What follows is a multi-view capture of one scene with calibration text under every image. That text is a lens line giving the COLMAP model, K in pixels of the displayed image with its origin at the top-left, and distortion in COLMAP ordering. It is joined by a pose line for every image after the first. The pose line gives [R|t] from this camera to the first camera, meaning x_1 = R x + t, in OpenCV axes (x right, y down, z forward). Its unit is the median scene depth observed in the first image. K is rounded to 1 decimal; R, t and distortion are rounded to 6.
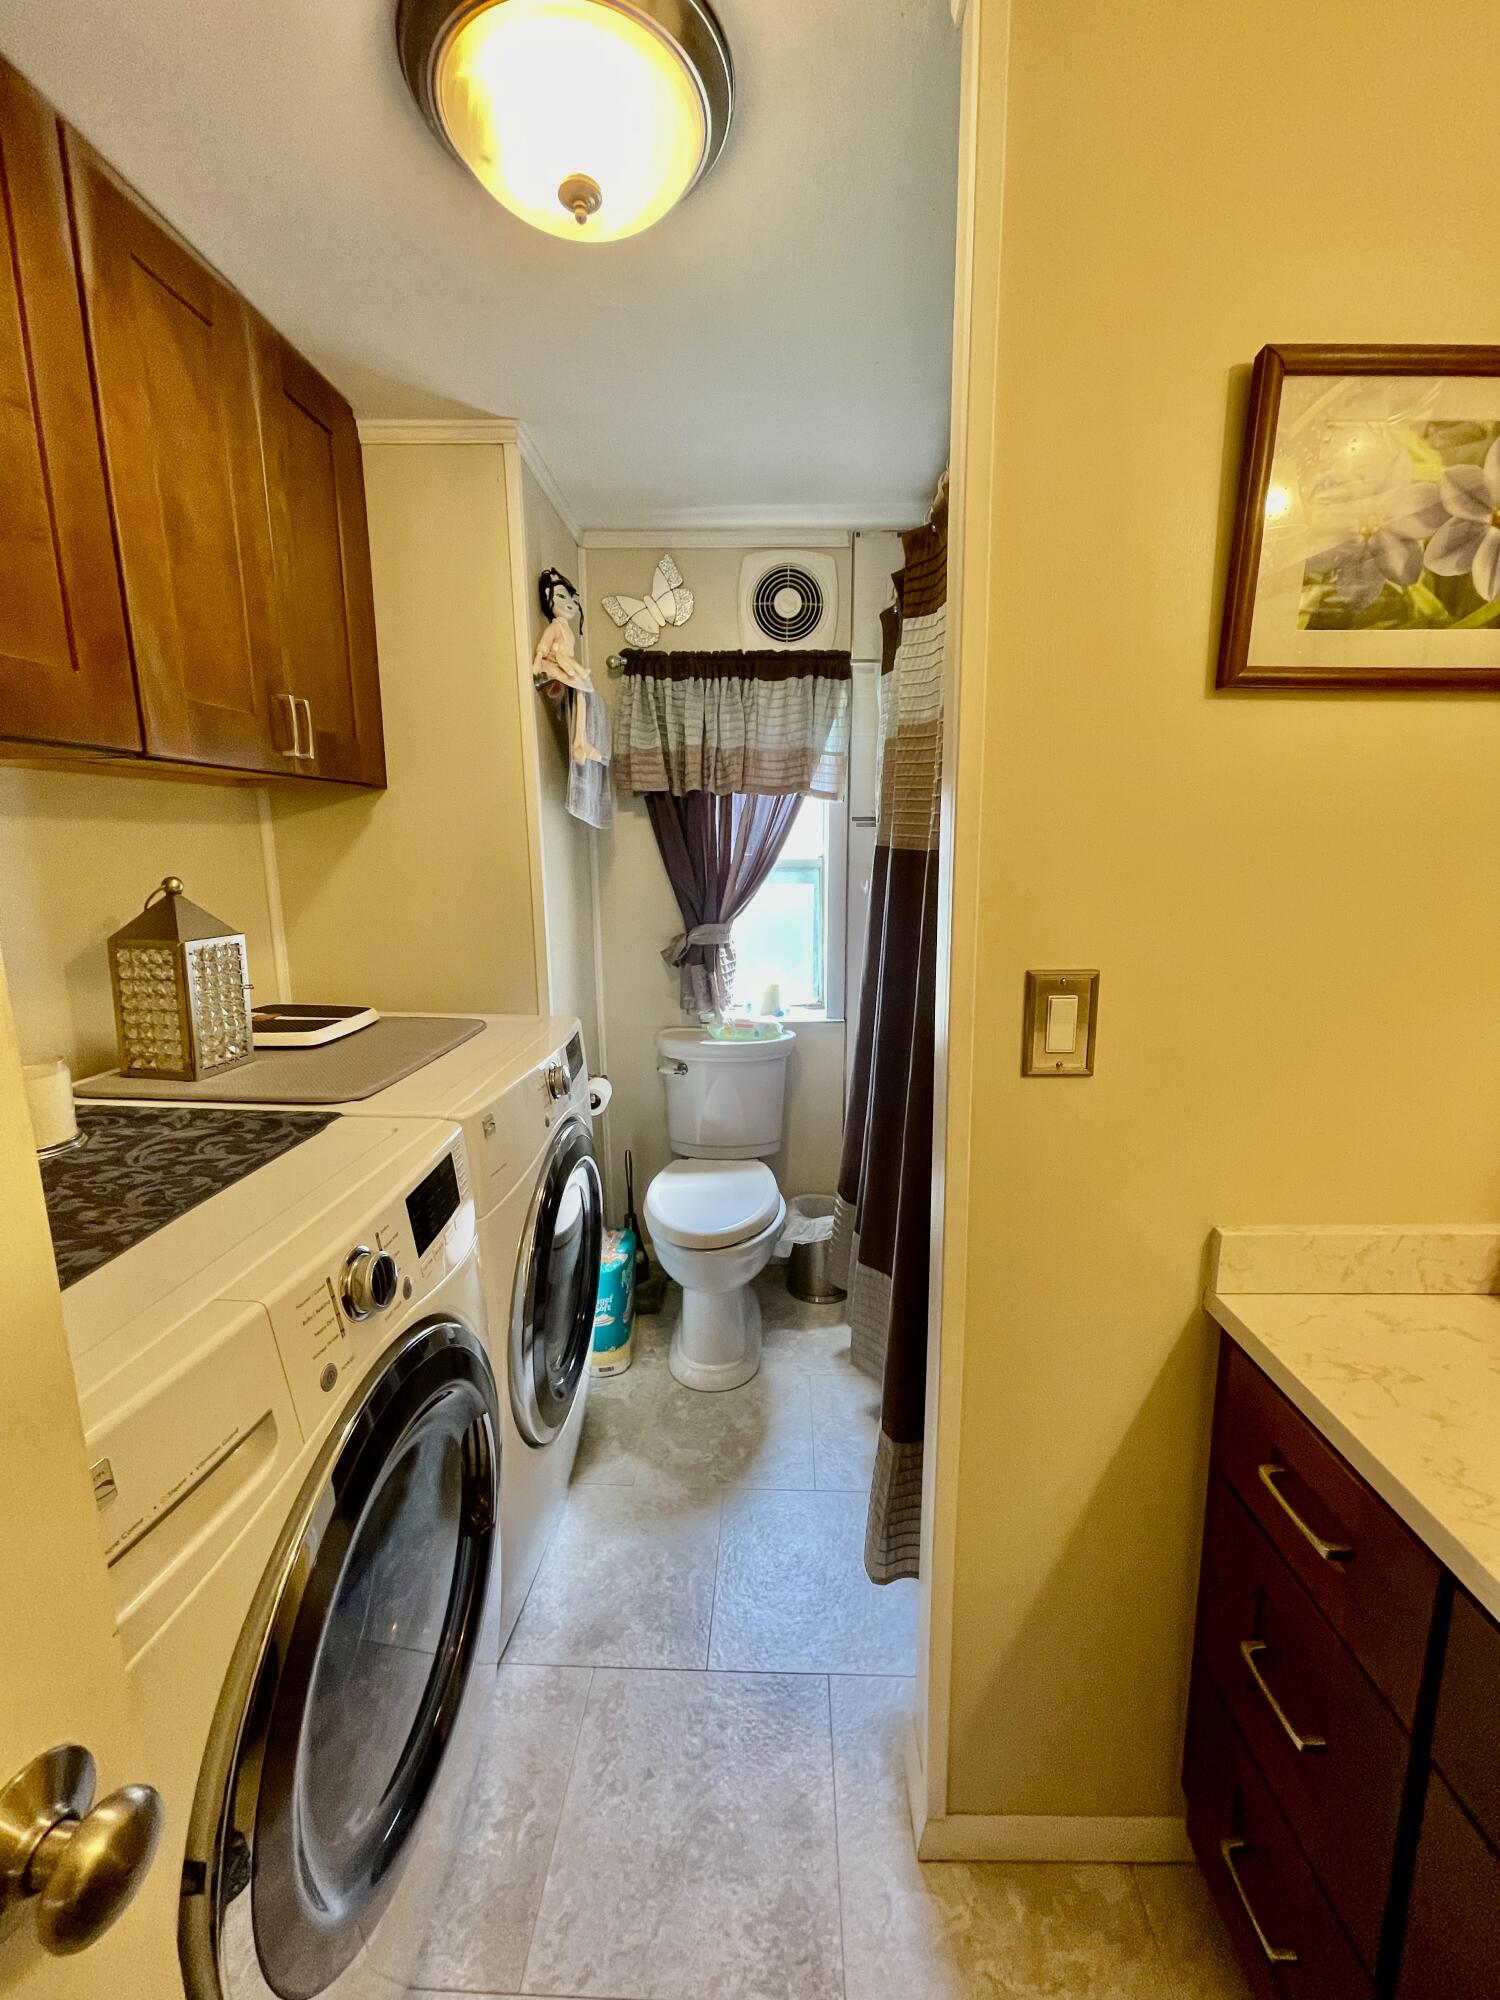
lens RADIAL K [[807.4, 0, 757.8], [0, 807.4, 986.7], [0, 0, 1]] dist [0.002952, -0.001799]
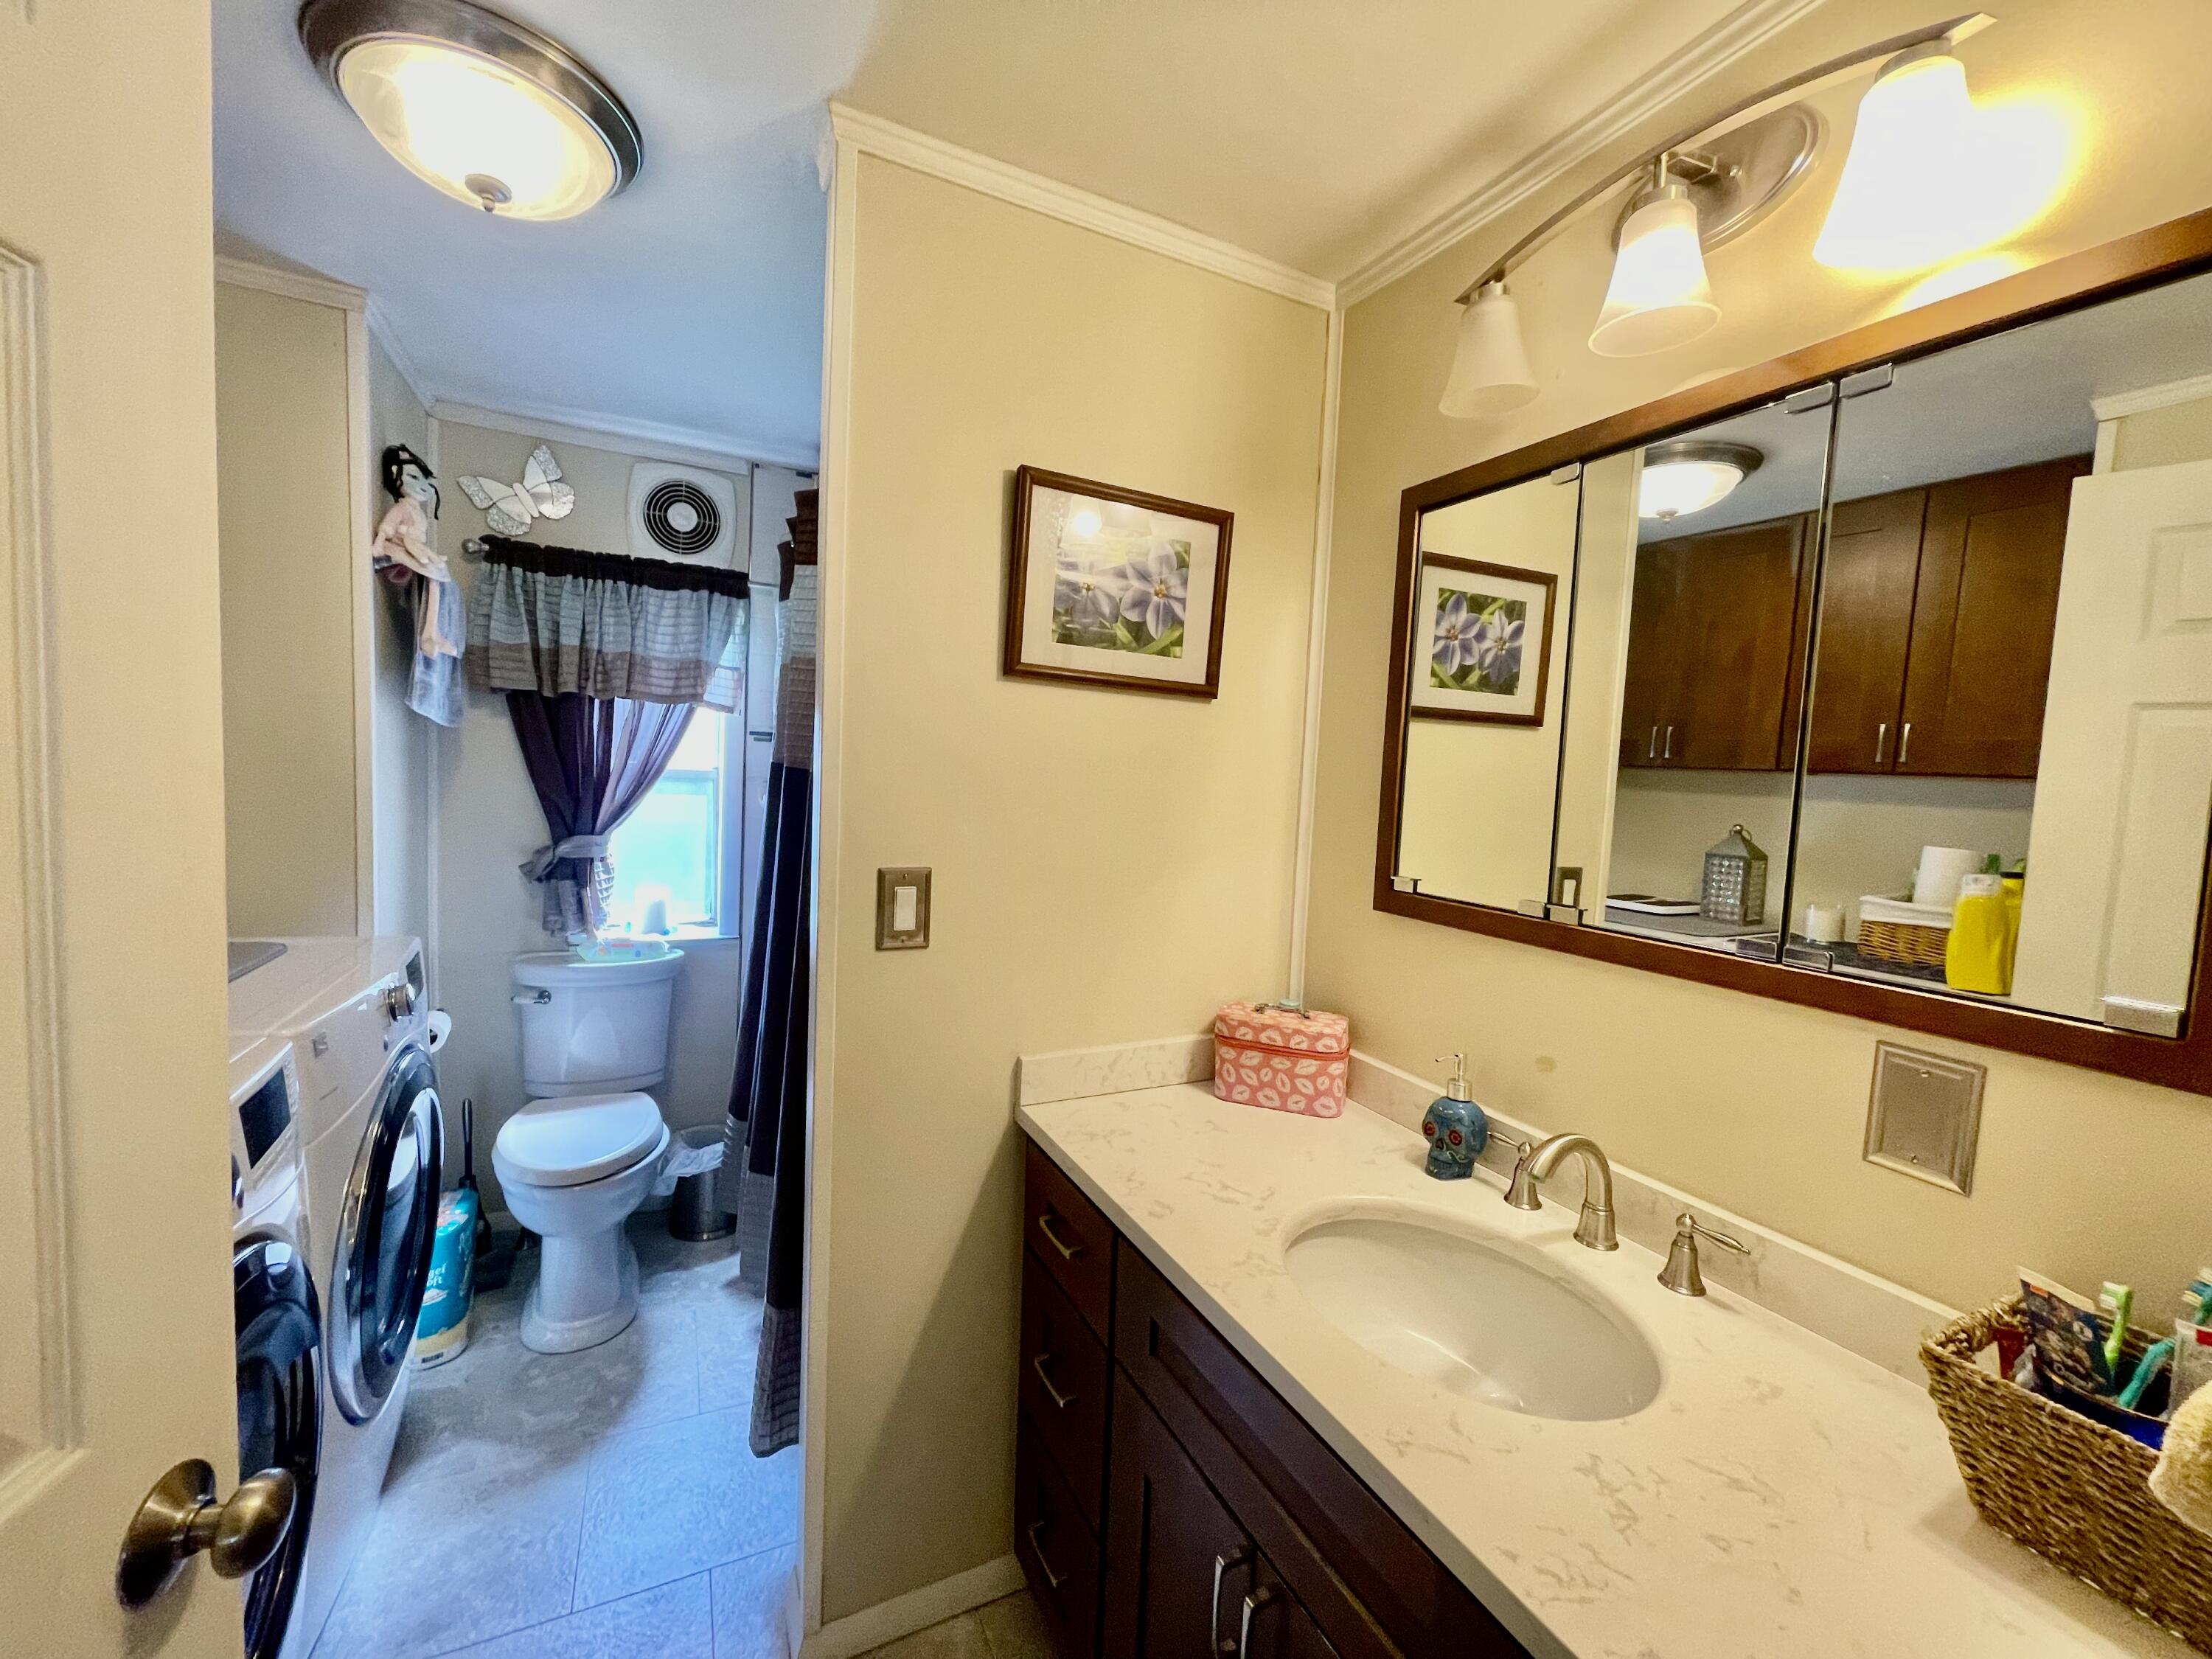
lens RADIAL K [[893.0, 0, 1083.8], [0, 893.0, 824.6], [0, 0, 1]] dist [0.002952, -0.001799]
pose [[0.893298, 0.018942, 0.449066, -0.010989], [0.025259, 0.995417, -0.092233, 0.024673], [-0.448755, 0.093735, 0.888725, -0.215442]]
